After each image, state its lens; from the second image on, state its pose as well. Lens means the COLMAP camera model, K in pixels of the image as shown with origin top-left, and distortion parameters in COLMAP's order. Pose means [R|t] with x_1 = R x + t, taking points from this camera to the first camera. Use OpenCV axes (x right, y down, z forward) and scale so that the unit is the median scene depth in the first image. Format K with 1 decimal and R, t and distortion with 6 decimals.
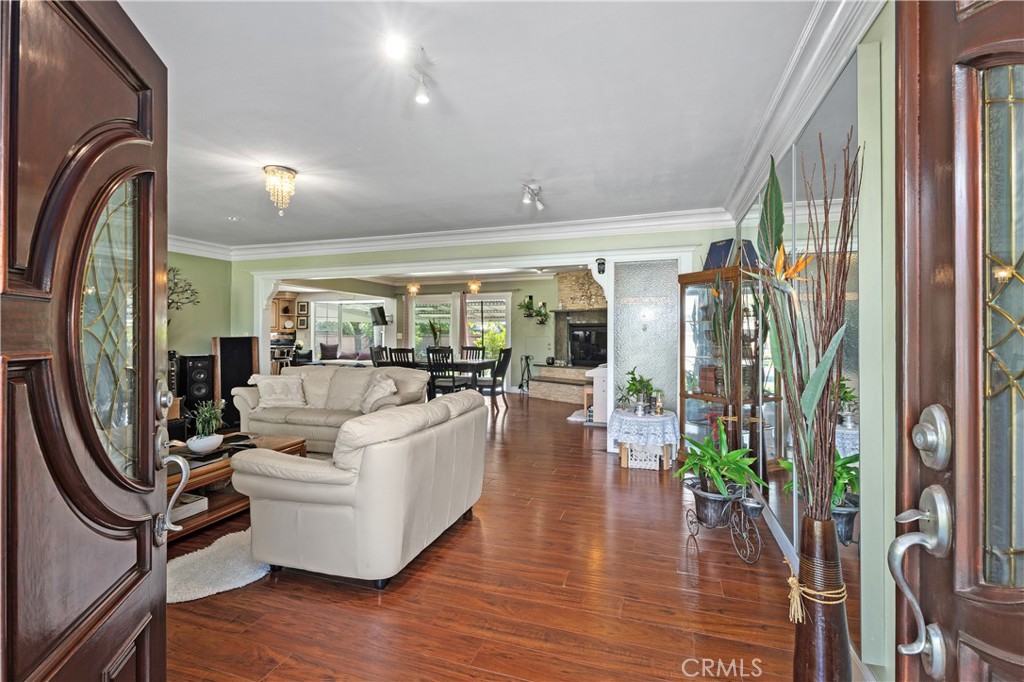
lens RADIAL K [[451.3, 0, 511.0], [0, 451.3, 333.3], [0, 0, 1]] dist [0.008513, -0.001584]
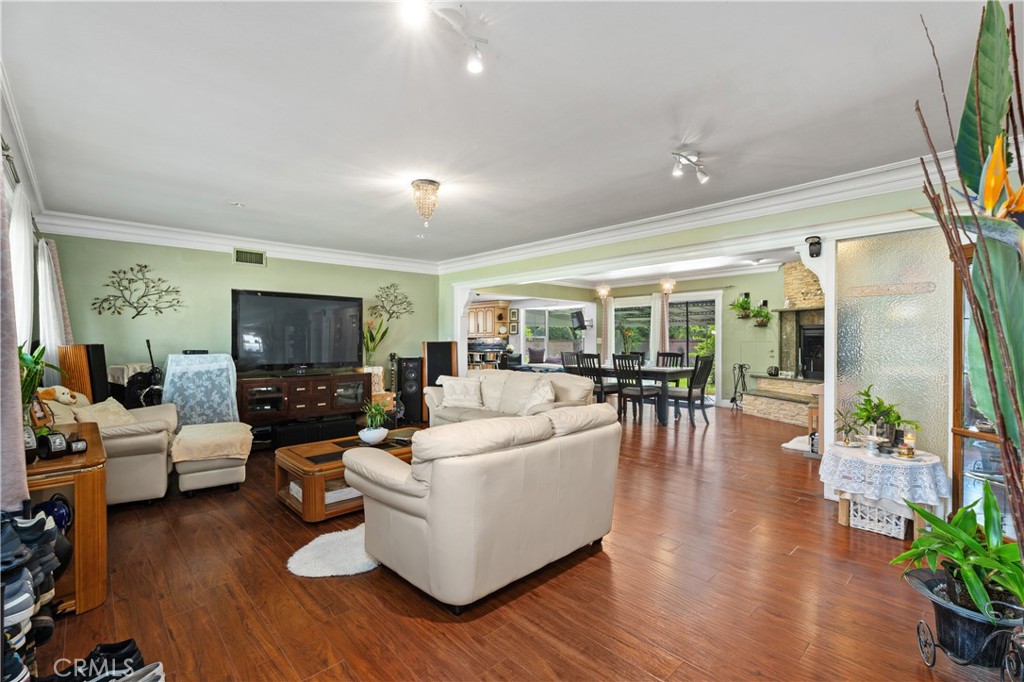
lens RADIAL K [[451.3, 0, 514.9], [0, 451.3, 343.3], [0, 0, 1]] dist [0.008513, -0.001584]
pose [[0.883119, 0.003578, -0.469136, 0.086389], [0.001924, 0.999935, 0.011249, -0.000177], [0.469146, -0.010837, 0.883054, 0.084339]]
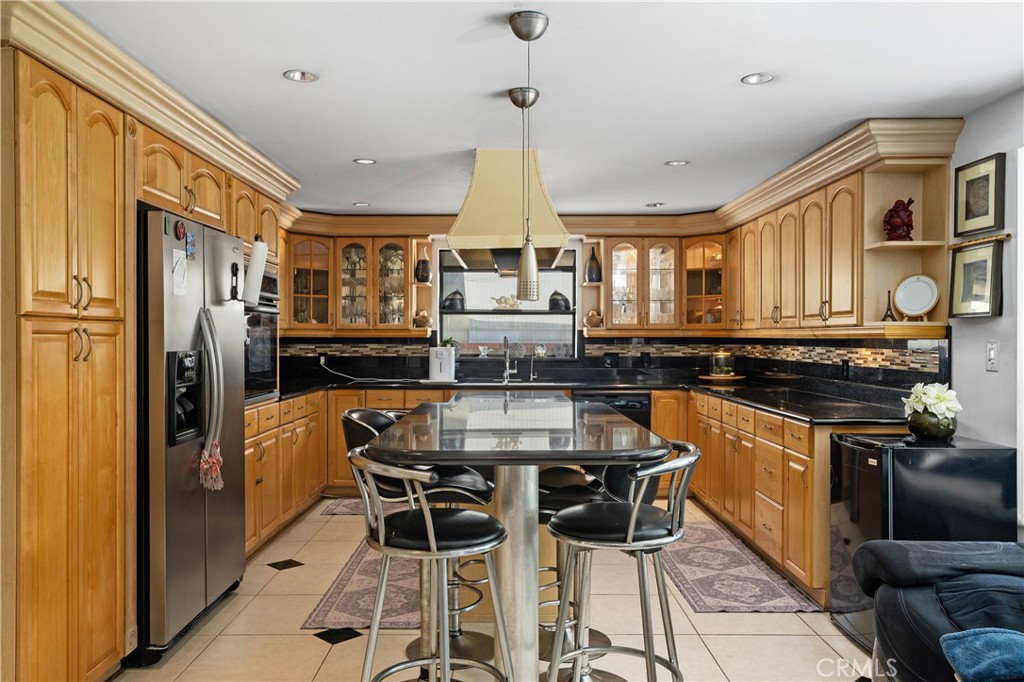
lens RADIAL K [[779.2, 0, 551.2], [0, 779.2, 339.4], [0, 0, 1]] dist [0.022229, -0.000254]
pose [[0.356142, 0.003452, -0.934426, -0.424916], [0.006054, 0.999964, 0.006002, -0.007001], [0.934412, -0.007795, 0.356108, 1.326835]]
